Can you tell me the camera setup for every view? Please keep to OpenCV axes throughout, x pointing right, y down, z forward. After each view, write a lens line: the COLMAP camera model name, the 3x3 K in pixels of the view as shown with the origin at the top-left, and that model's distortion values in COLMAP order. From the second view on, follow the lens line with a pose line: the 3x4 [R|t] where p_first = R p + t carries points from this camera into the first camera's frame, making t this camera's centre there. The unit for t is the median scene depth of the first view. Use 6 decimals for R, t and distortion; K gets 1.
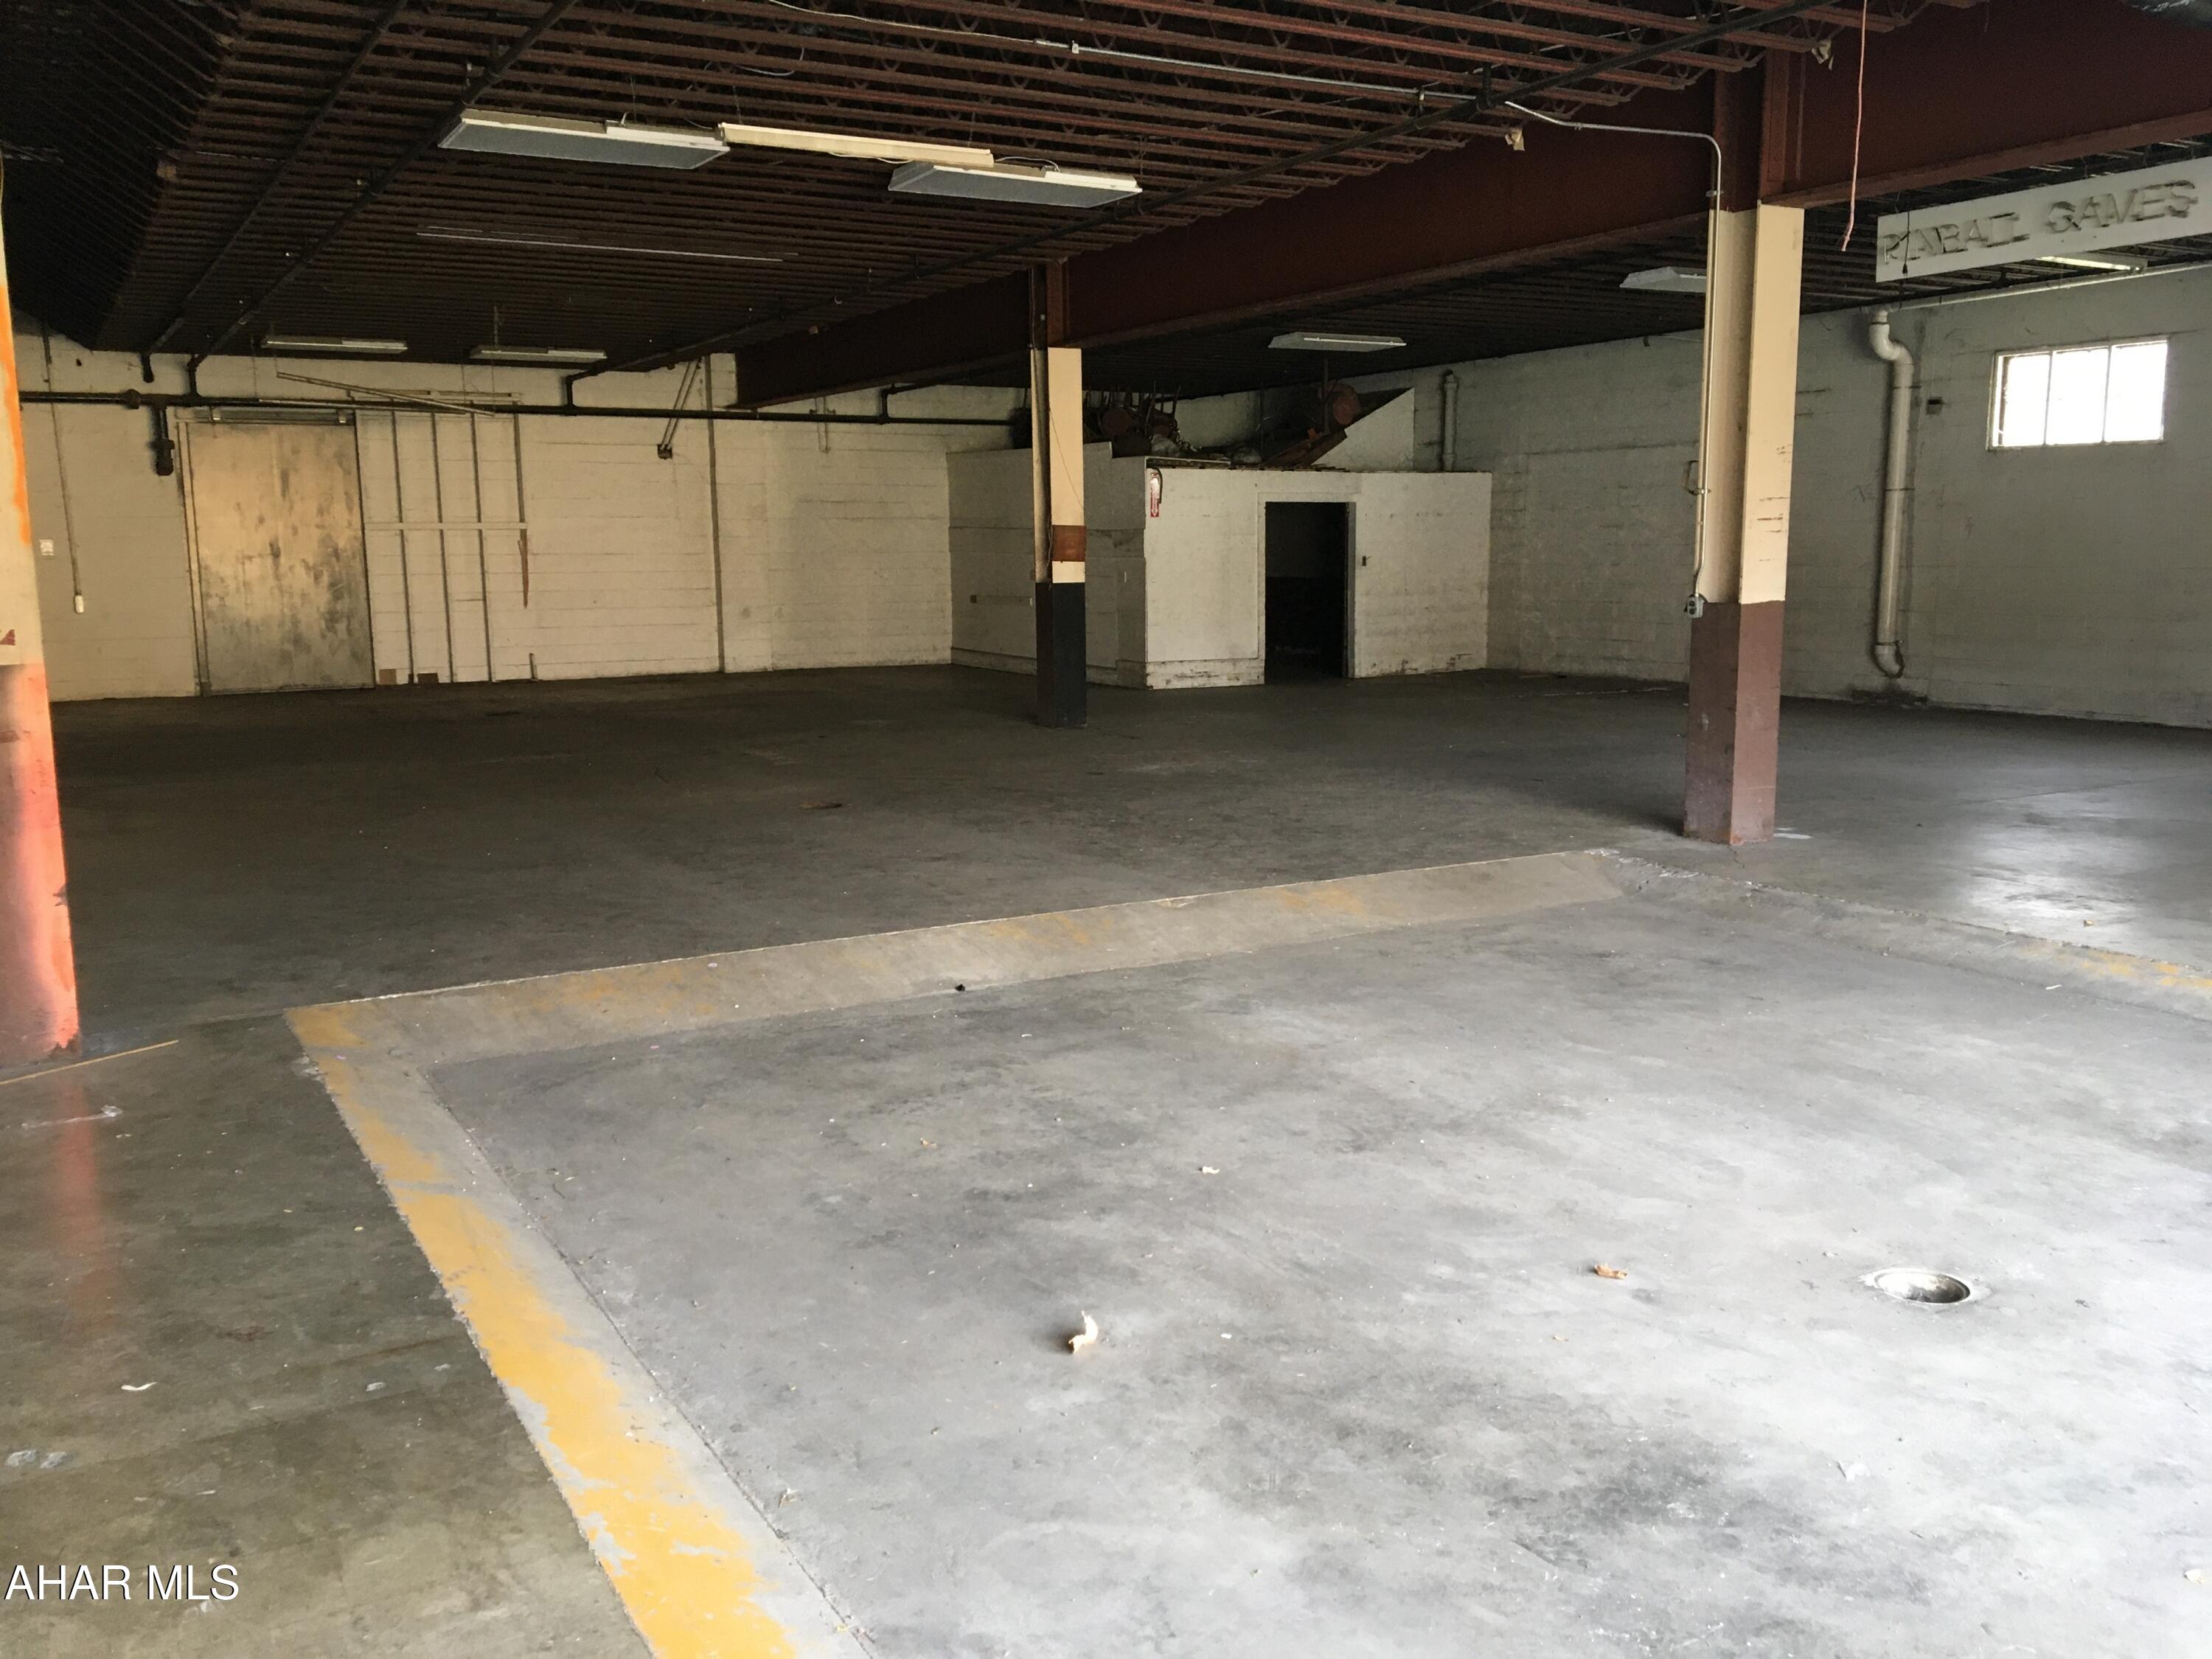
lens RADIAL K [[1829.2, 0, 1106.0], [0, 1829.2, 829.5], [0, 0, 1]] dist [0.084444, -0.109577]
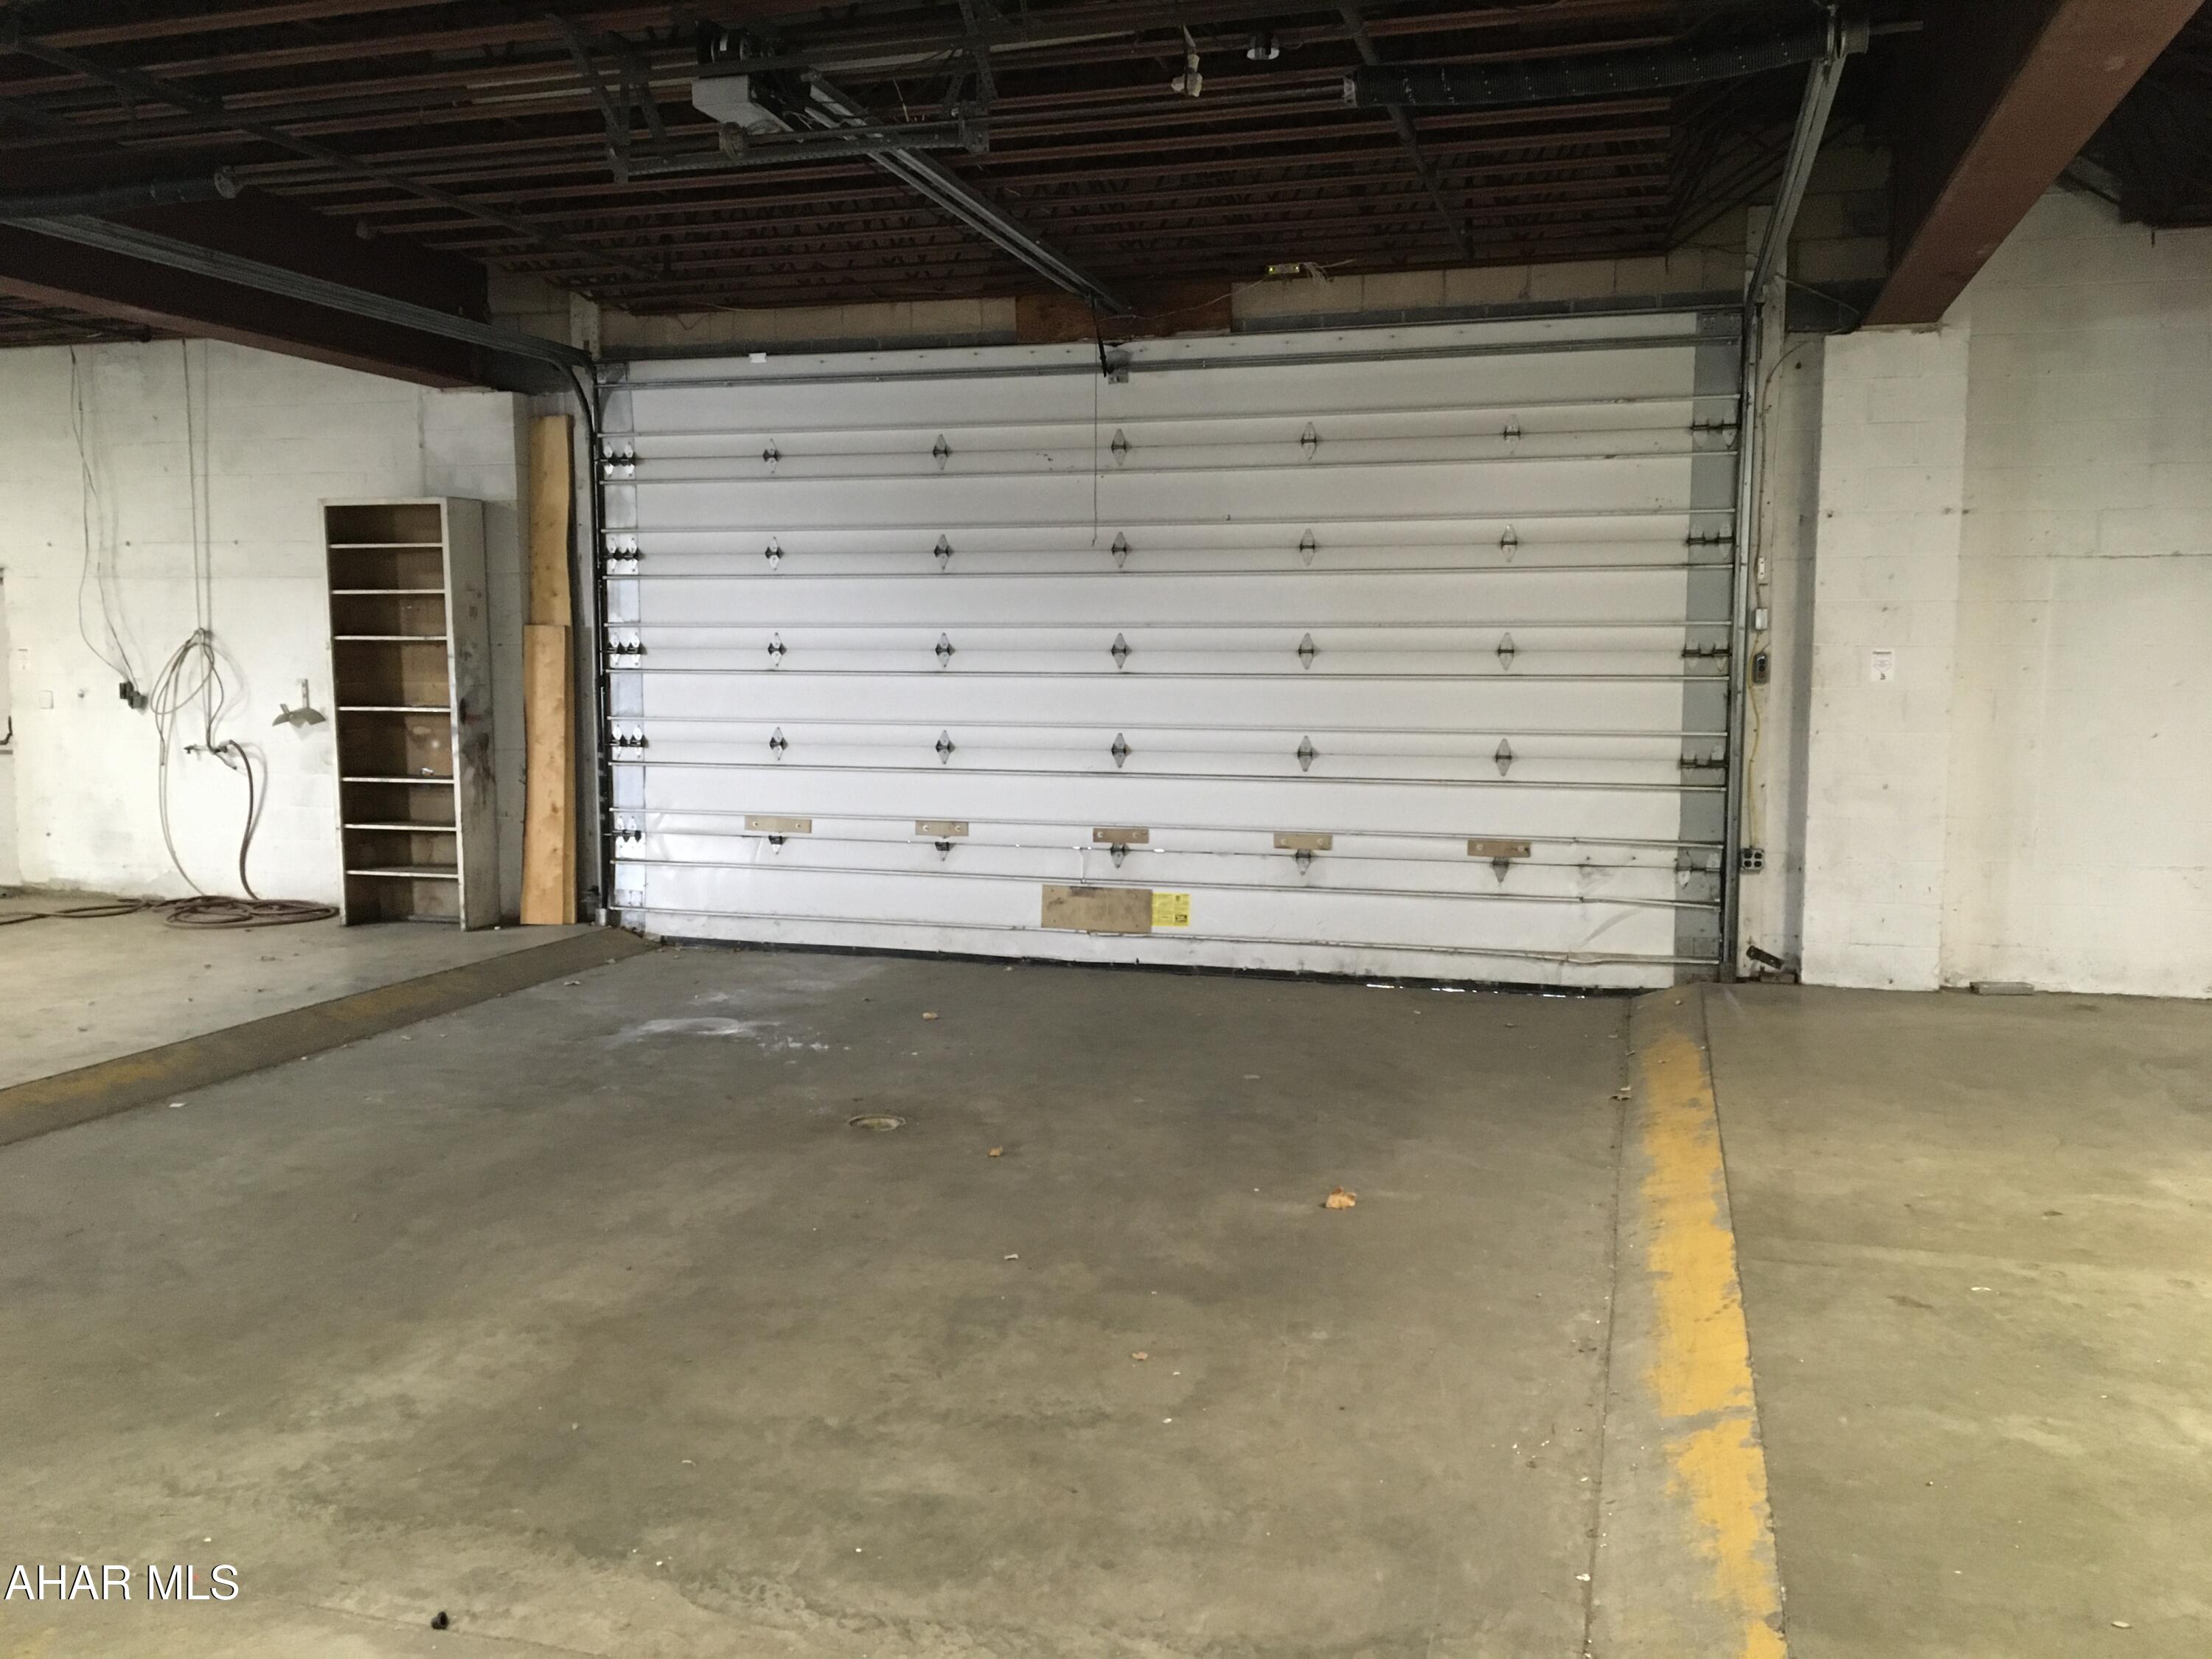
lens RADIAL K [[1829.2, 0, 1106.0], [0, 1829.2, 829.5], [0, 0, 1]] dist [0.084444, -0.109577]
pose [[-0.680481, -0.065864, 0.729800, -0.689429], [0.118298, 0.973013, 0.198117, -0.241064], [-0.723154, 0.221149, -0.654326, 1.493032]]
